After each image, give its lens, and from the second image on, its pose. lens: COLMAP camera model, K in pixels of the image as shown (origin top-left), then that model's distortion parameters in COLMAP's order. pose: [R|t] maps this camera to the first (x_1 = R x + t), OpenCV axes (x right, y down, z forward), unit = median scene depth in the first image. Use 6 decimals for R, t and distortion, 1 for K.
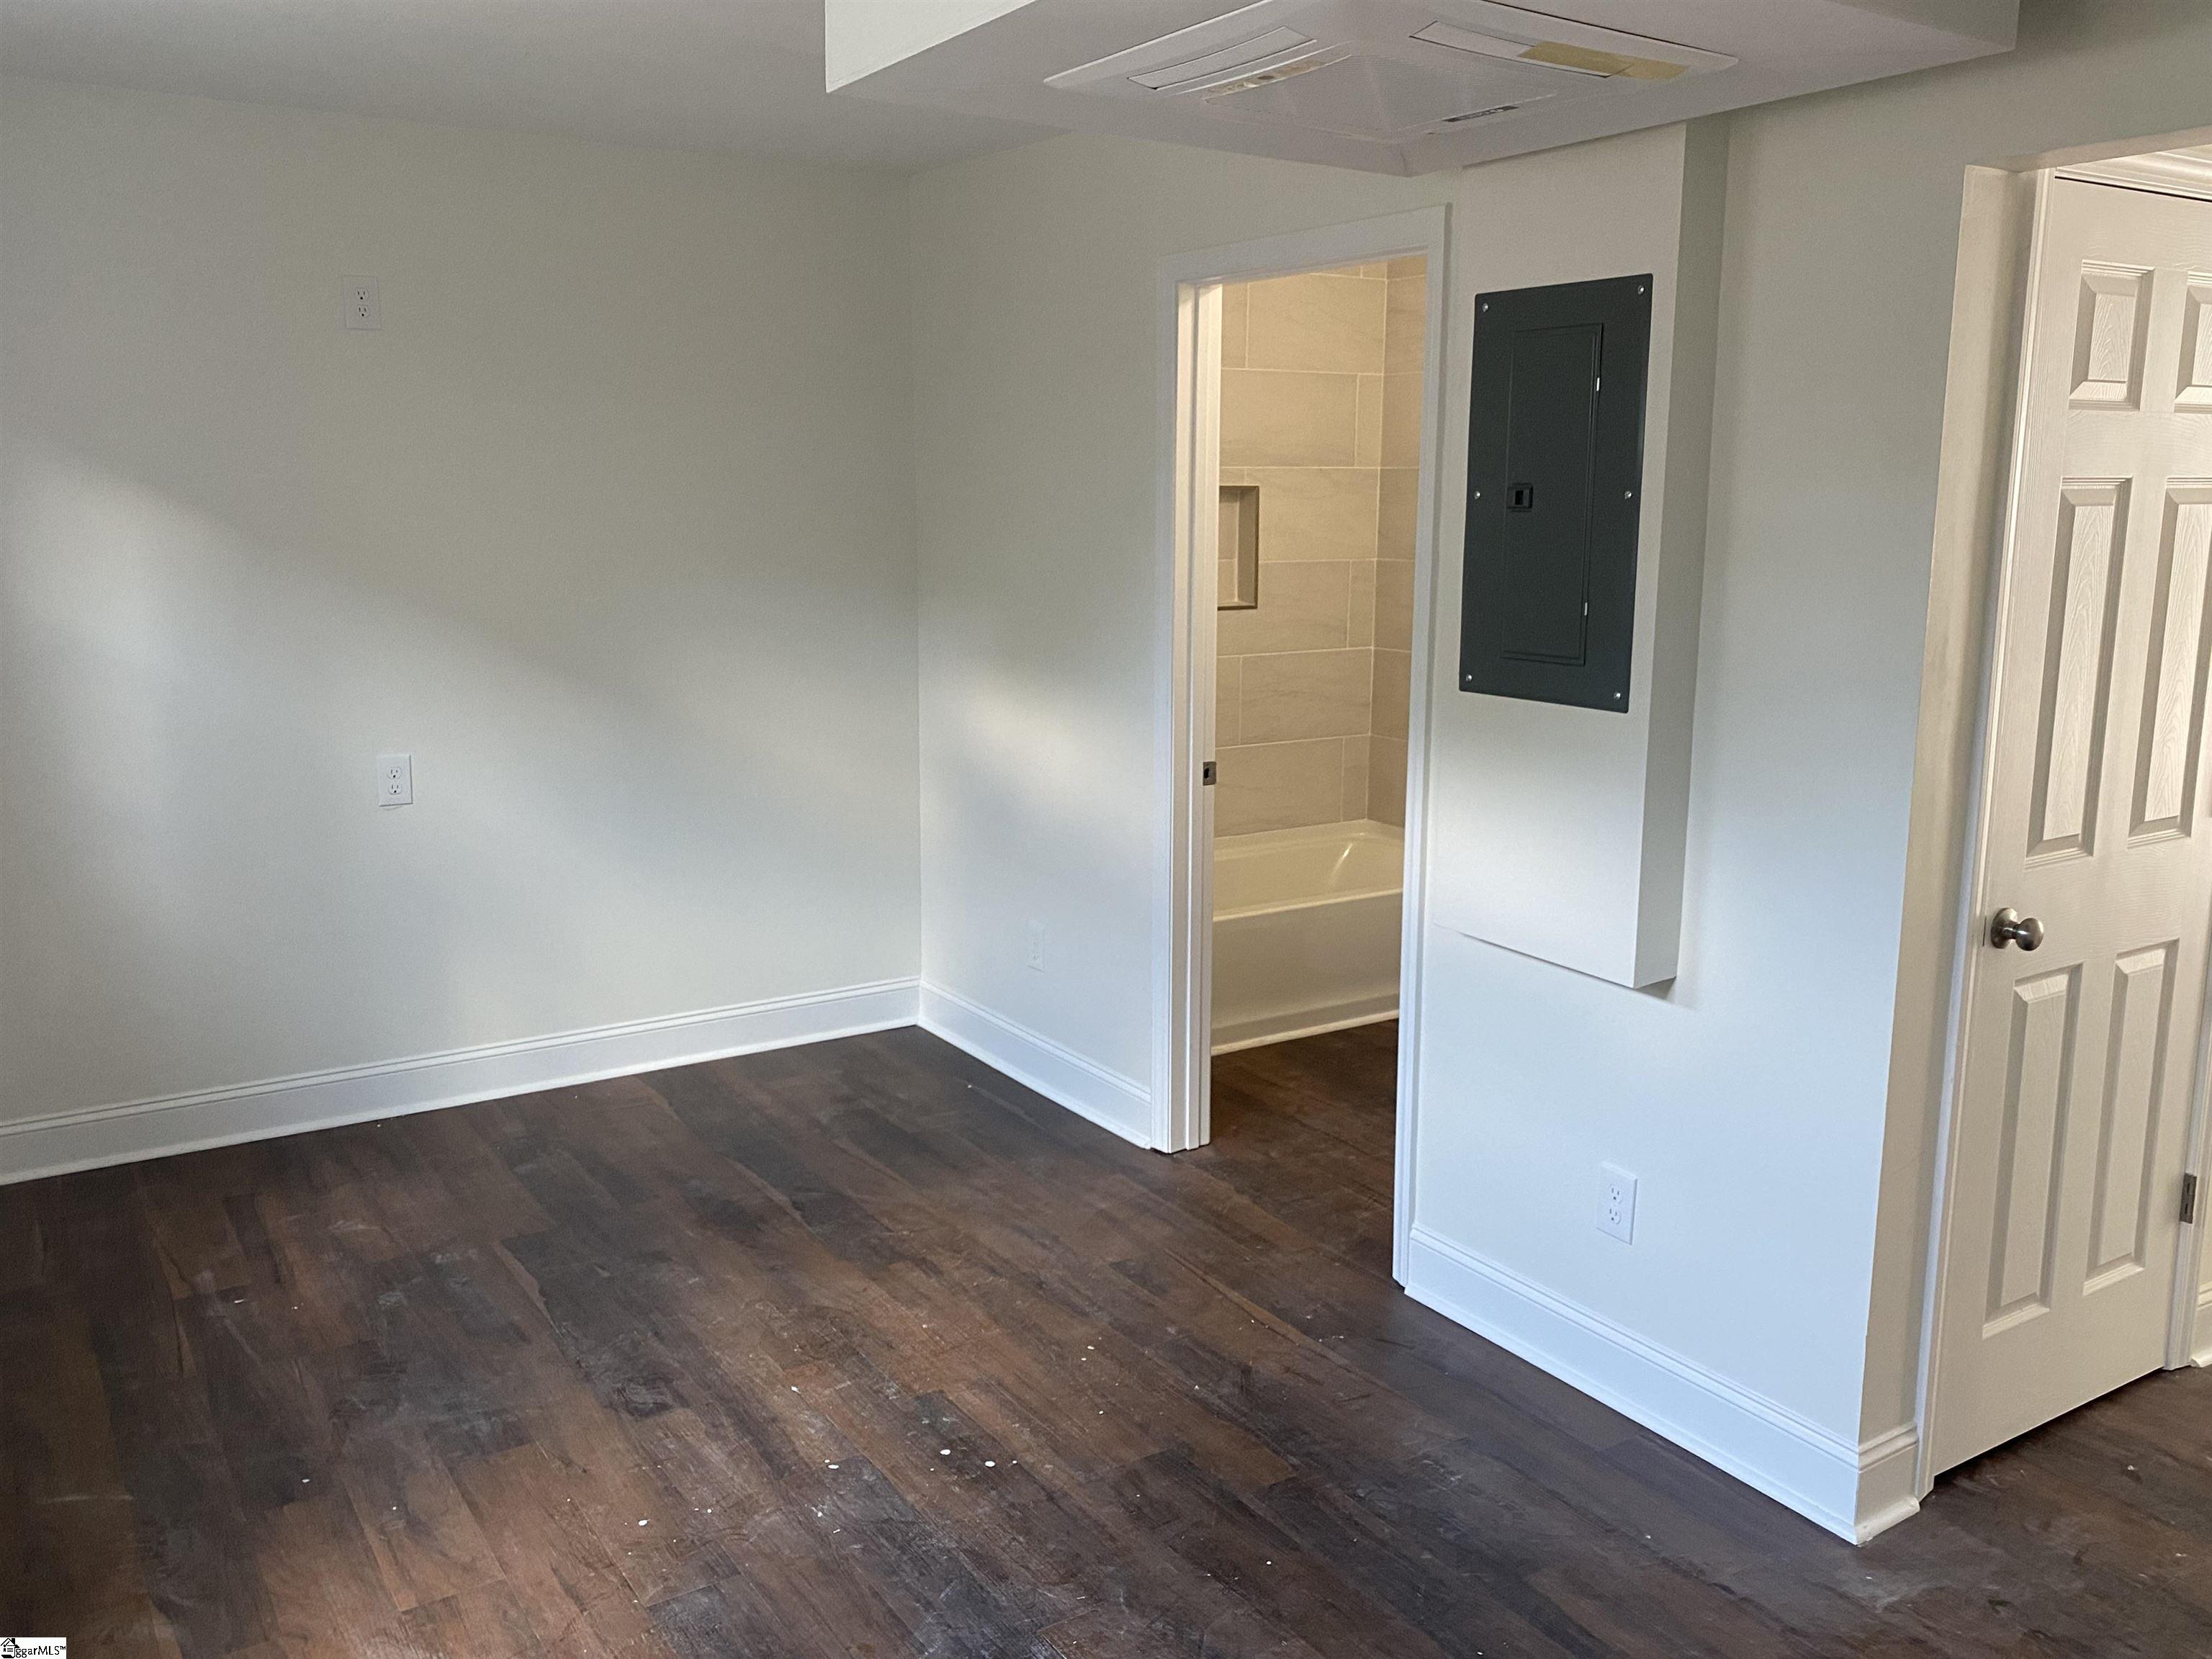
lens RADIAL K [[1786.1, 0, 1114.5], [0, 1786.1, 812.0], [0, 0, 1]] dist [0.018849, -0.079889]
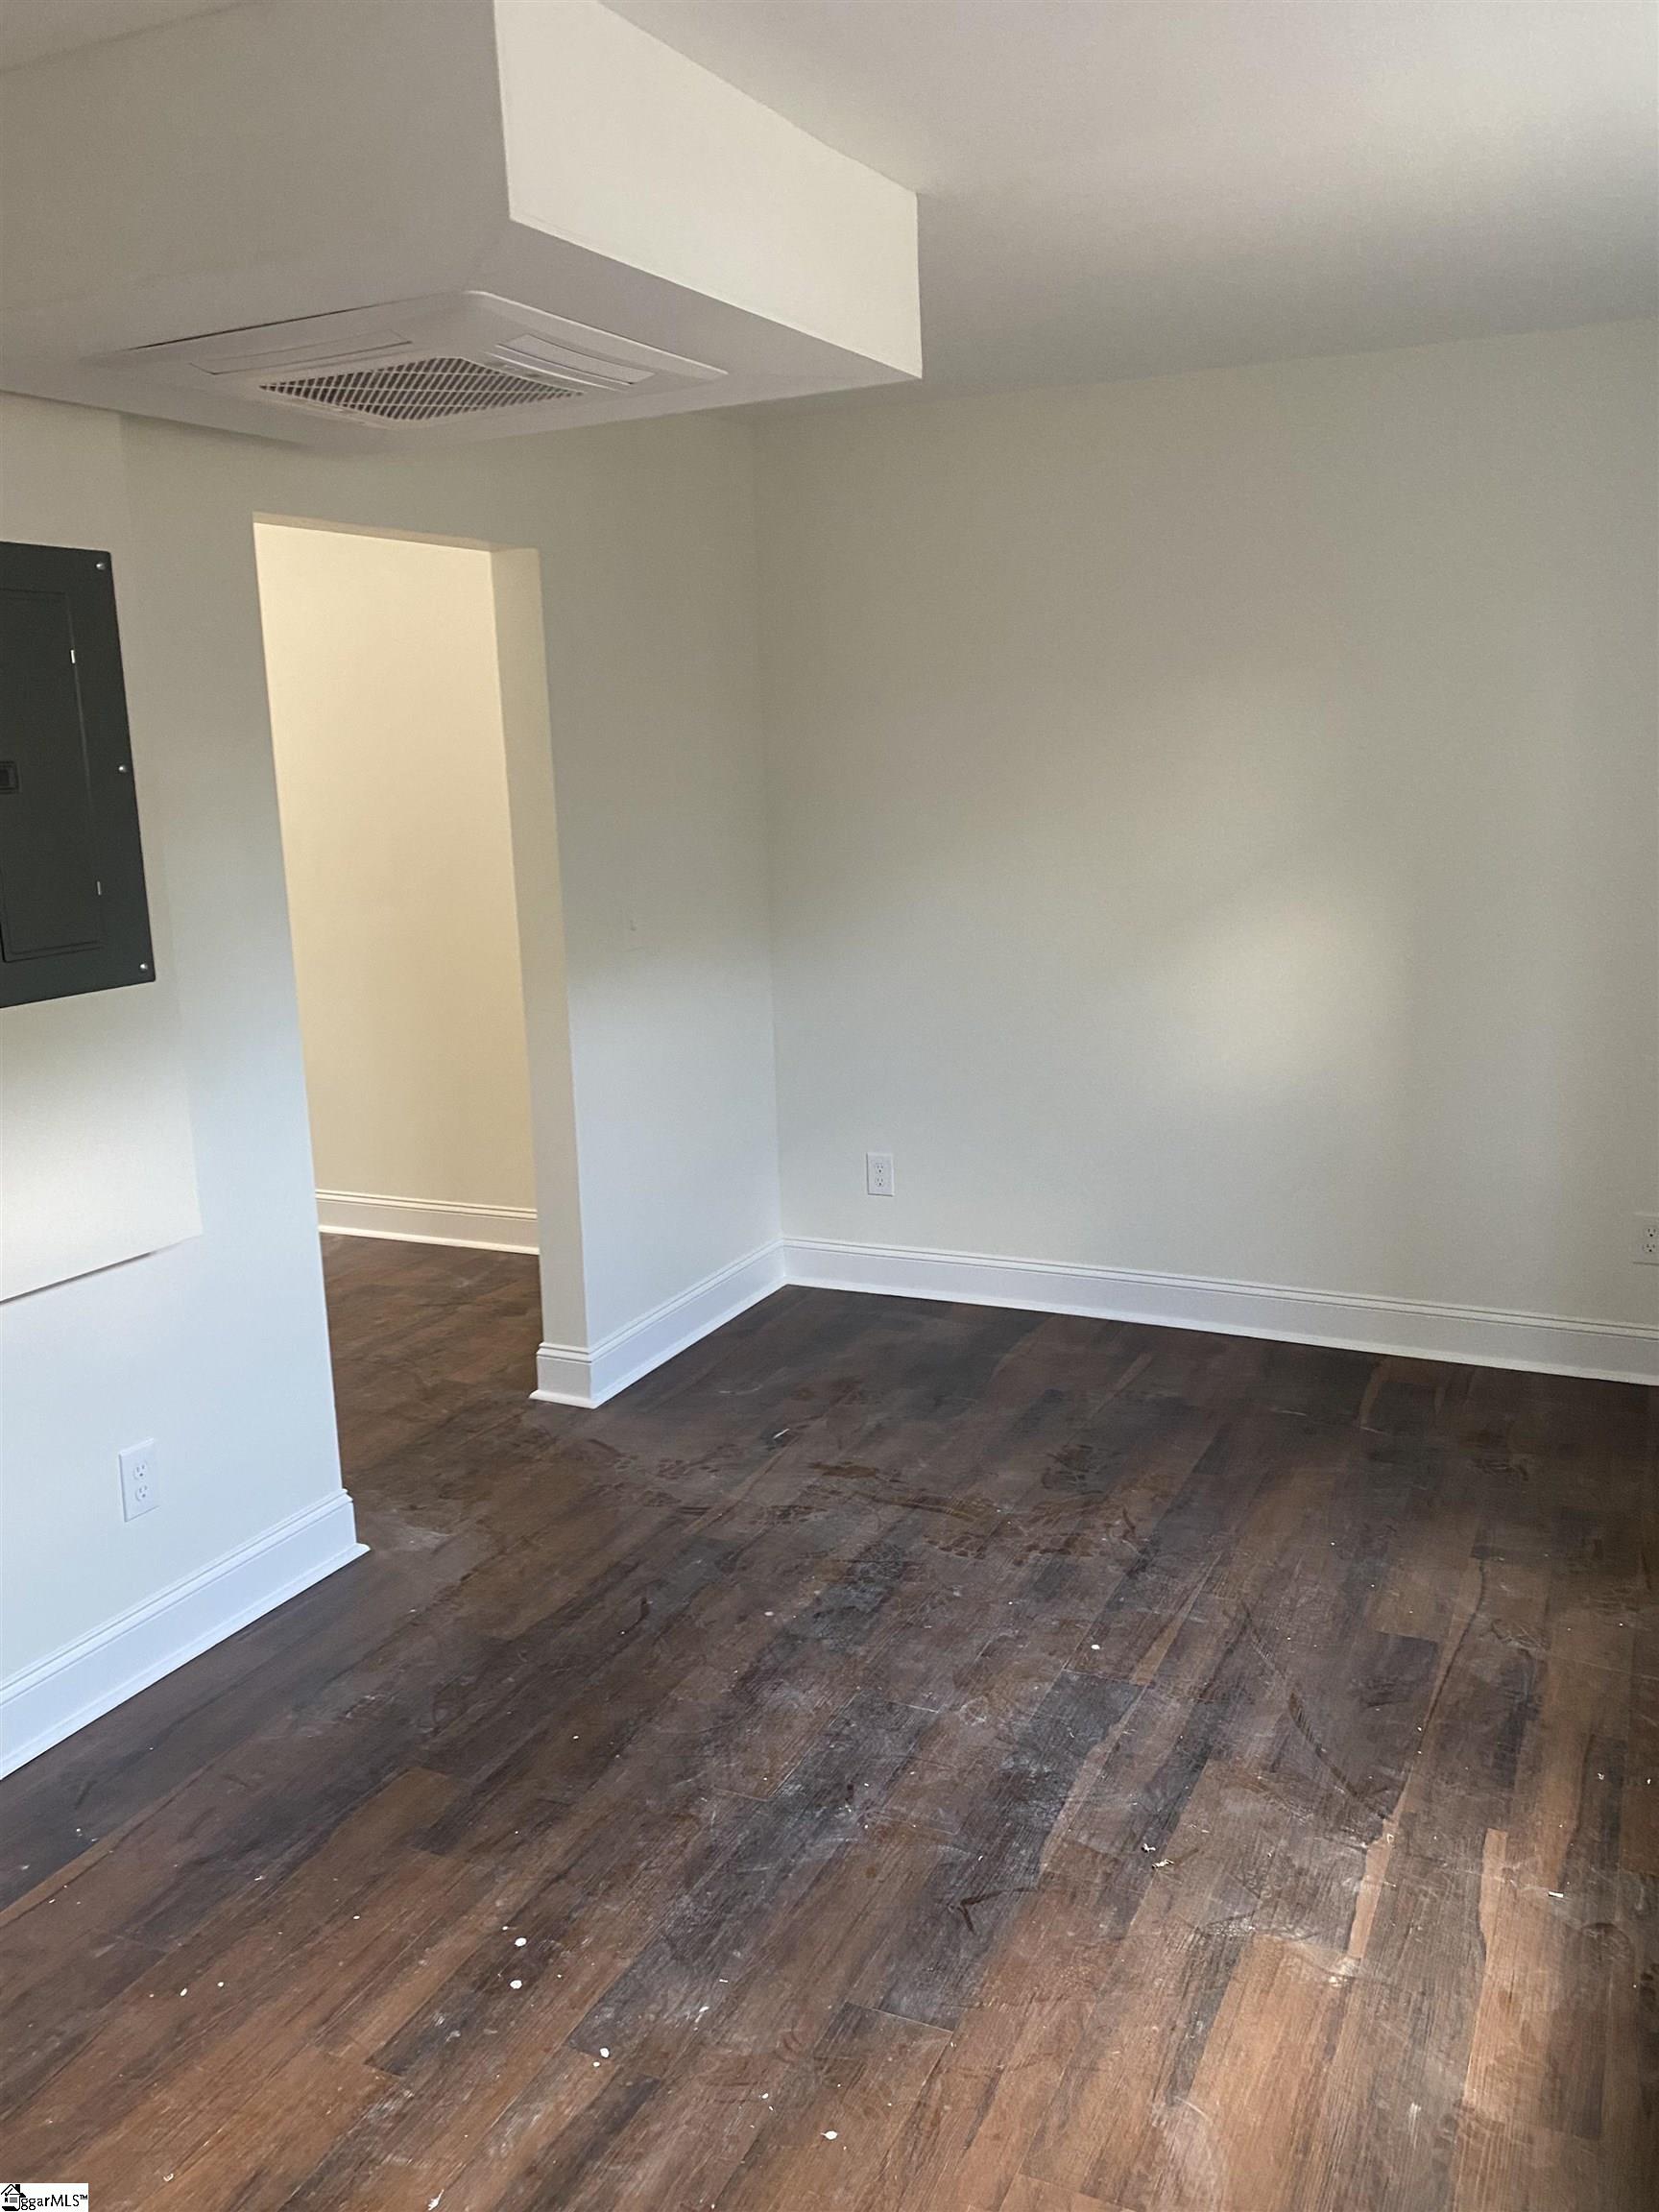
lens RADIAL K [[1786.1, 0, 839.0], [0, 1786.1, 1127.0], [0, 0, 1]] dist [0.018849, -0.079889]
pose [[-0.524924, -0.172828, 0.833418, -0.818555], [0.182301, 0.933616, 0.308428, -0.229588], [-0.831397, 0.313834, -0.458571, 1.208652]]
